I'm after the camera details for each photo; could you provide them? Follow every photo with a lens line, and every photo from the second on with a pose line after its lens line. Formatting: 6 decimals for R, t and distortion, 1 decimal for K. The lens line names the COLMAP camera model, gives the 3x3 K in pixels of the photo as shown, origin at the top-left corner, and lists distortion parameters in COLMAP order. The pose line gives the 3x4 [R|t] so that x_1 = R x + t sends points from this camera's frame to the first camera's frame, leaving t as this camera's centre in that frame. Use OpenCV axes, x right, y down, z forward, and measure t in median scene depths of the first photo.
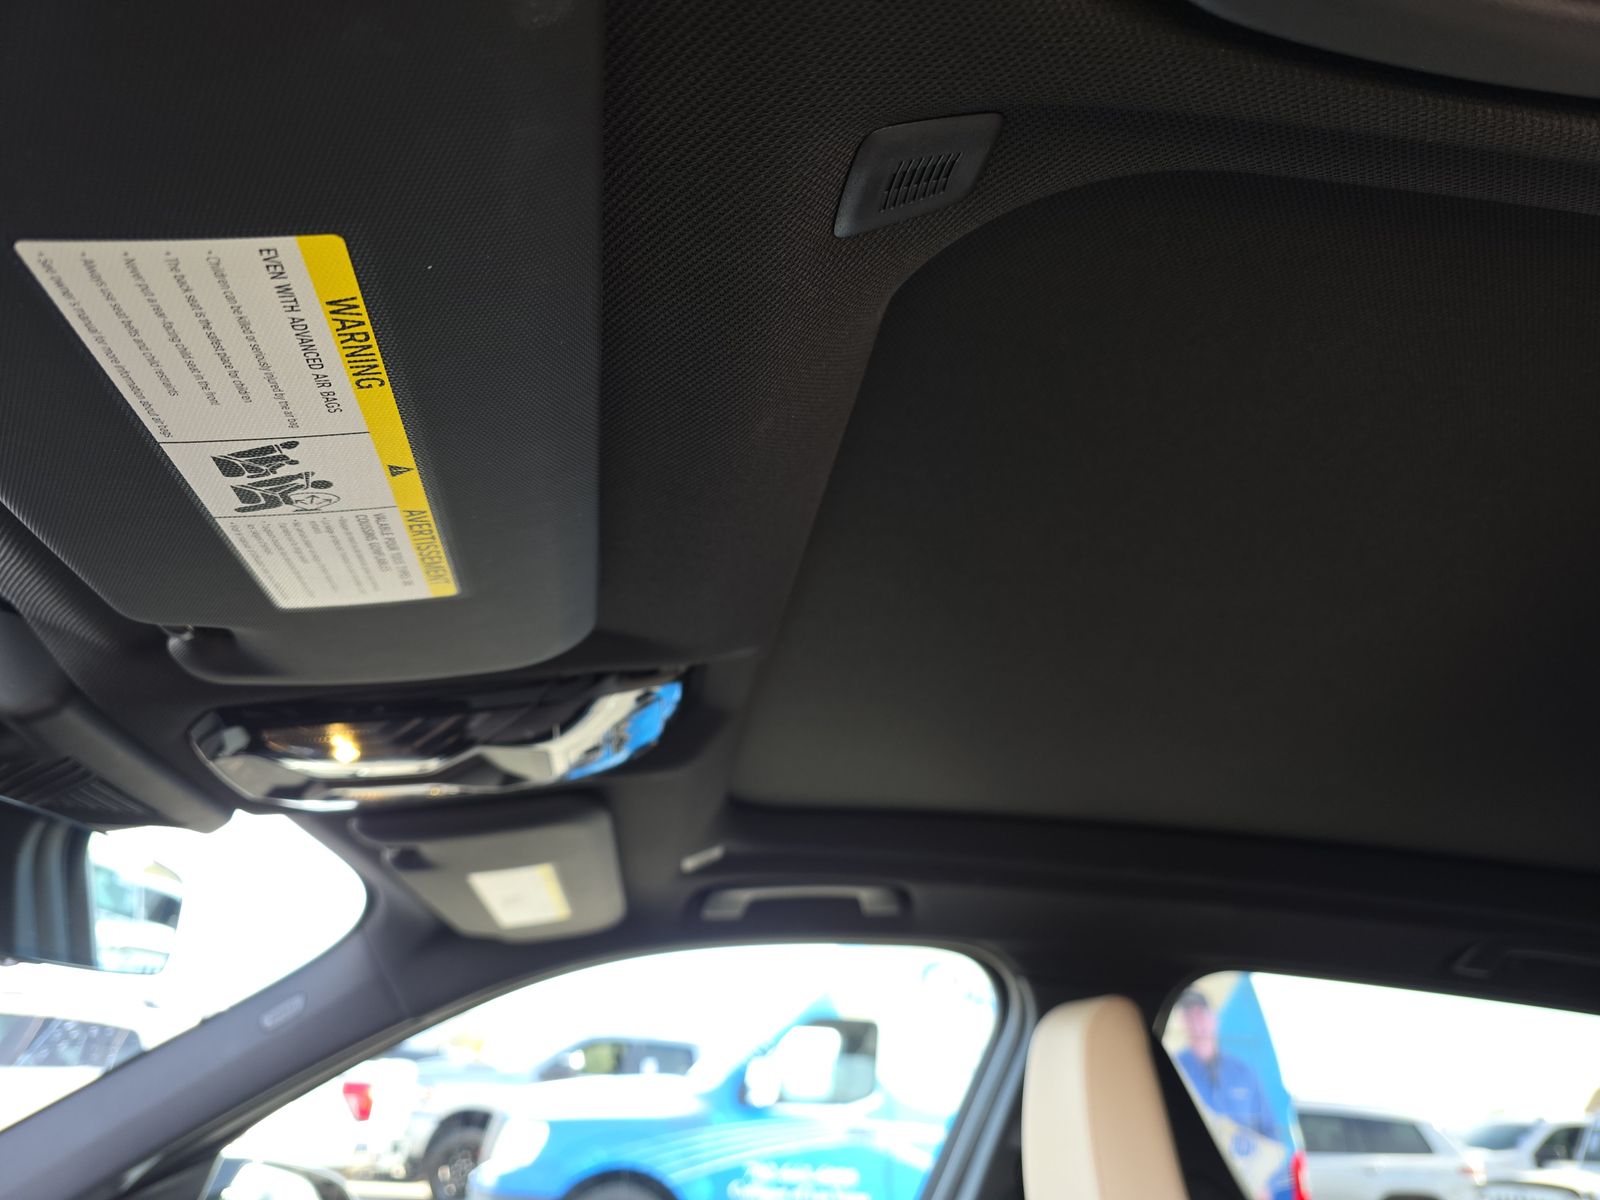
lens RADIAL K [[1072.8, 0, 803.7], [0, 1072.8, 609.1], [0, 0, 1]] dist [0.009625, -0.010583]
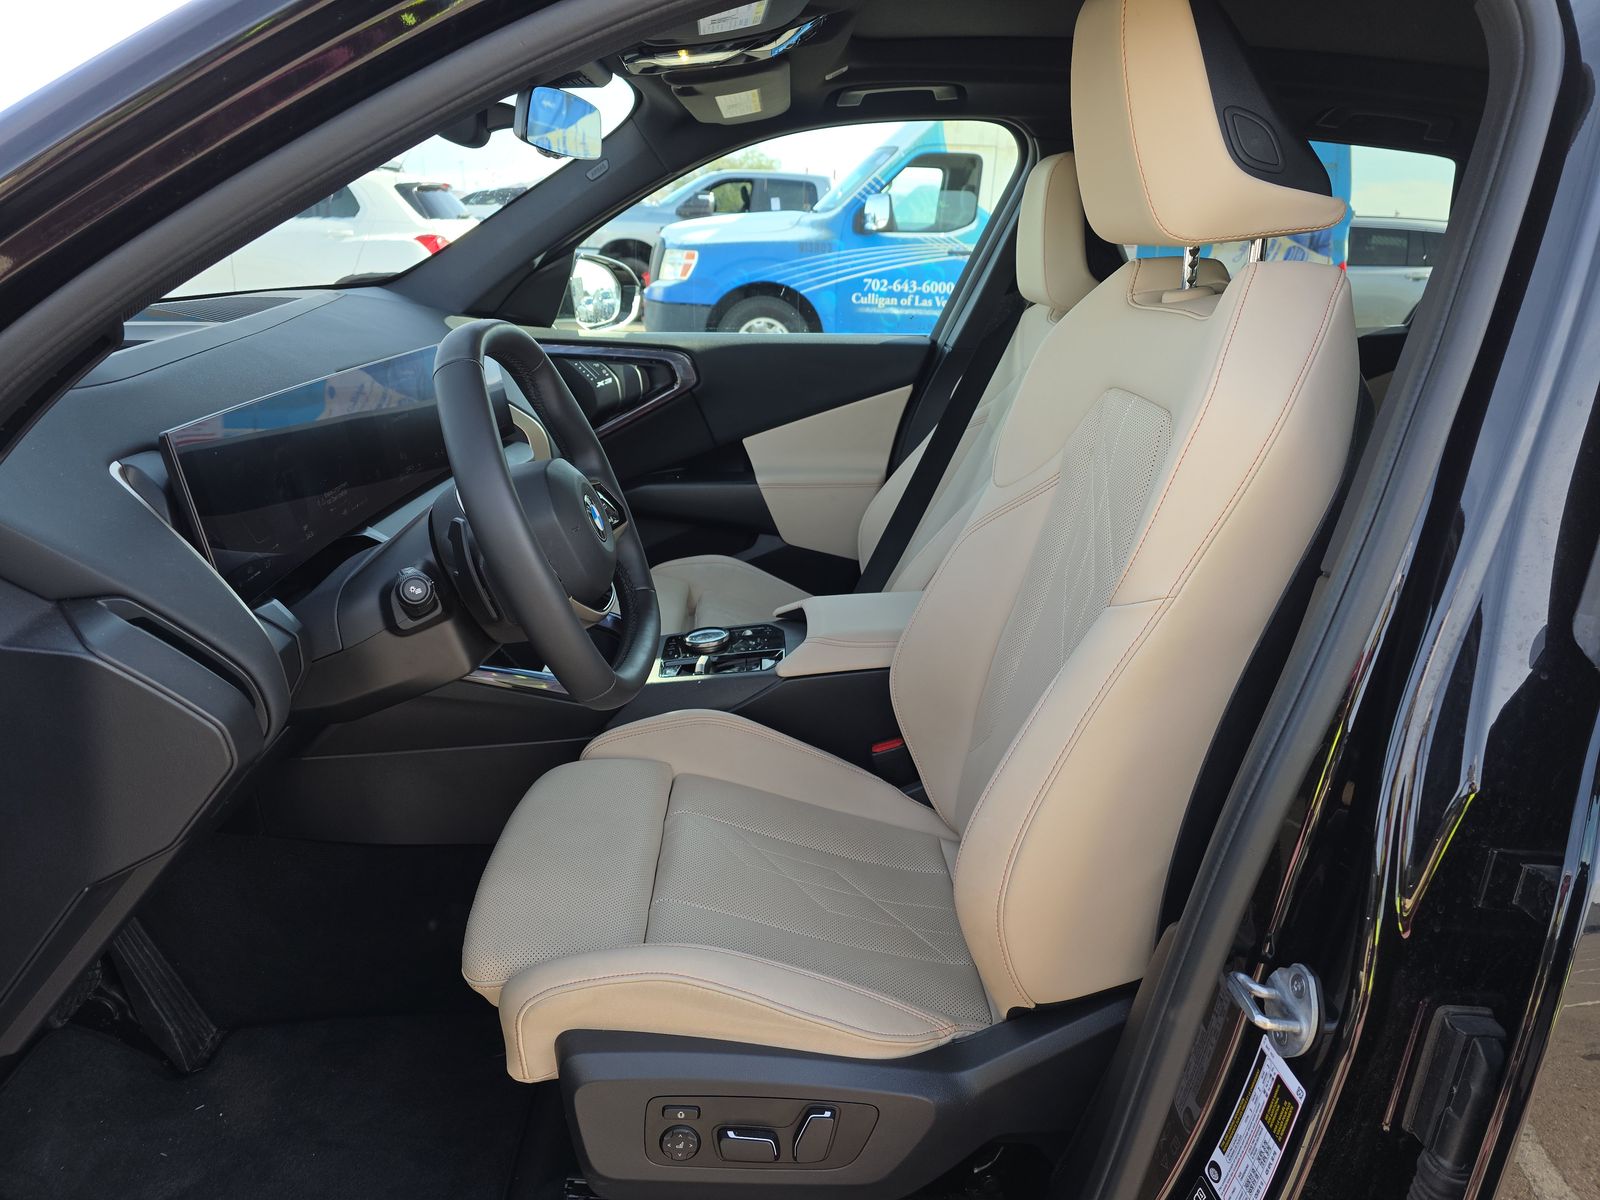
lens RADIAL K [[1072.8, 0, 806.3], [0, 1072.8, 607.9], [0, 0, 1]] dist [0.009625, -0.010583]
pose [[0.995123, 0.014416, -0.097585, 0.030794], [0.057139, 0.722169, 0.689353, -0.289567], [0.080411, -0.691567, 0.717823, -0.699568]]
